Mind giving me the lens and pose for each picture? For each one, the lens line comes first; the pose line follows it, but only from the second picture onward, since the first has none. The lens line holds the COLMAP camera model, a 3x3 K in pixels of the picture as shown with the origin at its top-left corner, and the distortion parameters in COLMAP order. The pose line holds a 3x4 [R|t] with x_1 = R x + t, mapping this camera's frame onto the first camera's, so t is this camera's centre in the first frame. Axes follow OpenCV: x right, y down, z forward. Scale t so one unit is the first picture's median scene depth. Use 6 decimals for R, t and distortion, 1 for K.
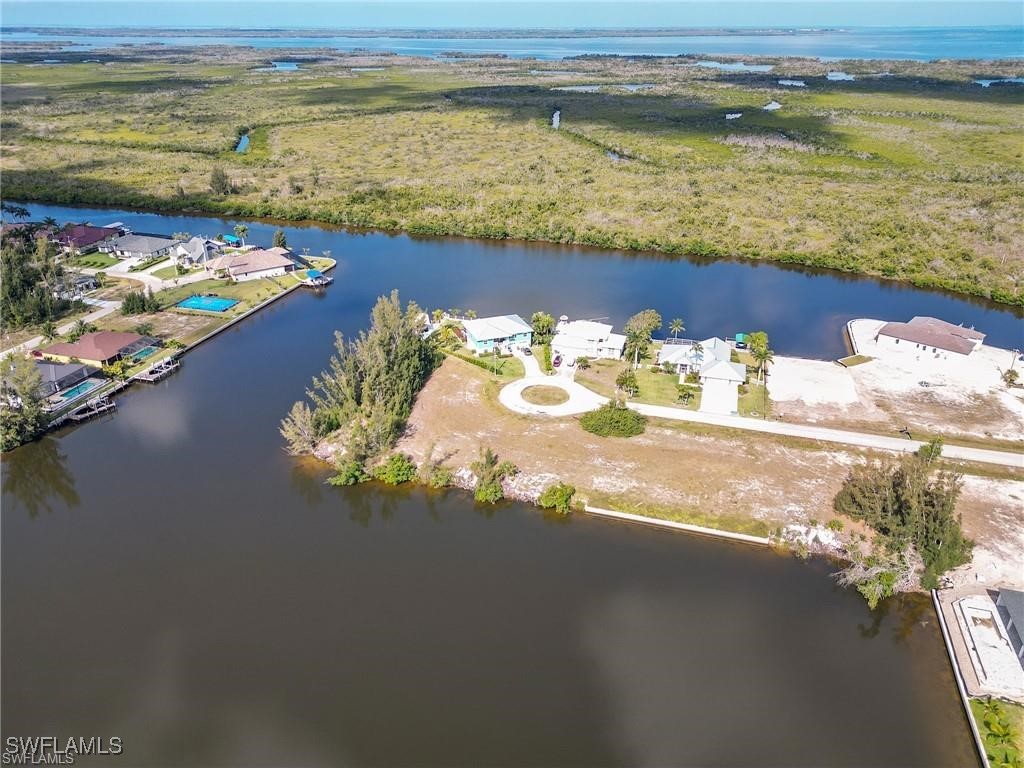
lens RADIAL K [[724.2, 0, 509.2], [0, 724.2, 379.9], [0, 0, 1]] dist [0.078148, -0.081417]
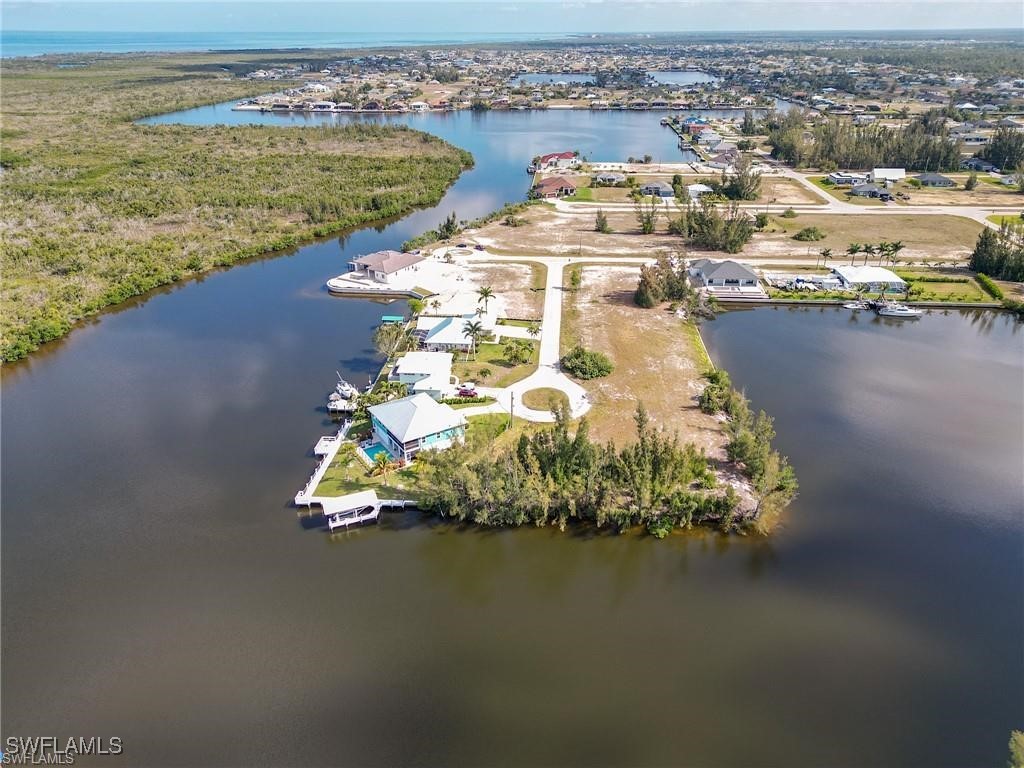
lens RADIAL K [[720.1, 0, 508.4], [0, 720.1, 381.5], [0, 0, 1]] dist [0.077956, -0.077454]
pose [[-0.212471, -0.425315, 0.879752, -0.697356], [0.427233, 0.769266, 0.475082, -0.427318], [-0.878822, 0.476800, 0.018262, 0.924137]]
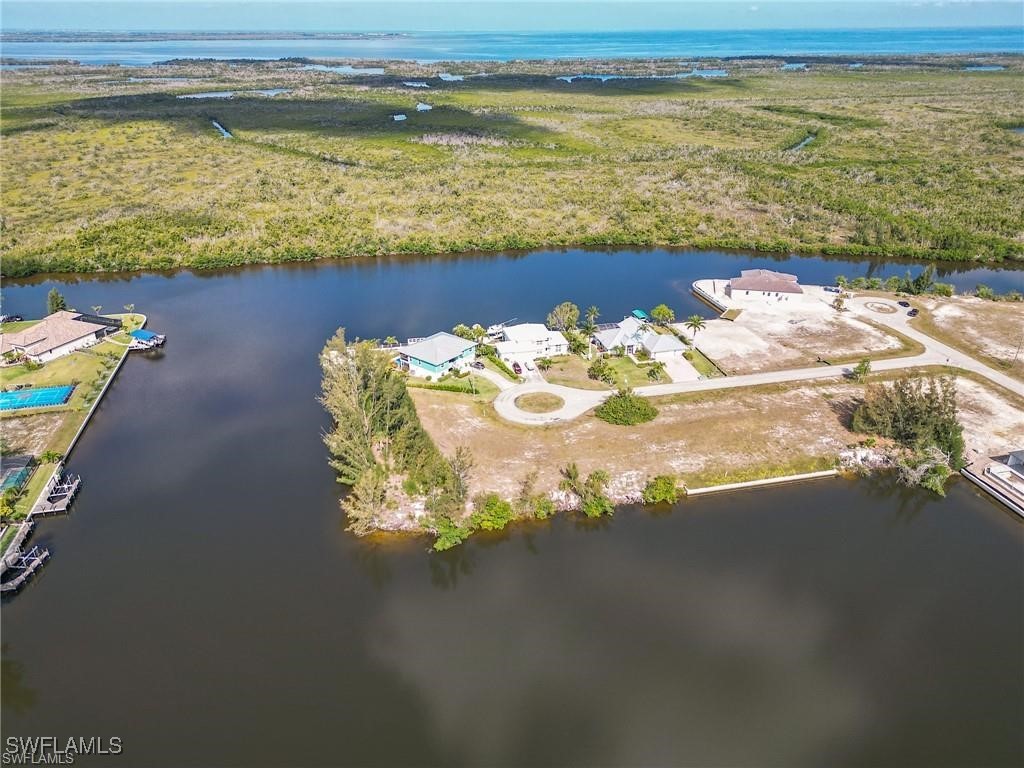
lens RADIAL K [[720.1, 0, 508.4], [0, 720.1, 381.5], [0, 0, 1]] dist [0.077956, -0.077454]
pose [[0.866703, -0.220945, 0.447223, -0.383279], [0.221048, 0.973836, 0.052727, -0.062047], [-0.447172, 0.053159, 0.892867, 0.127089]]
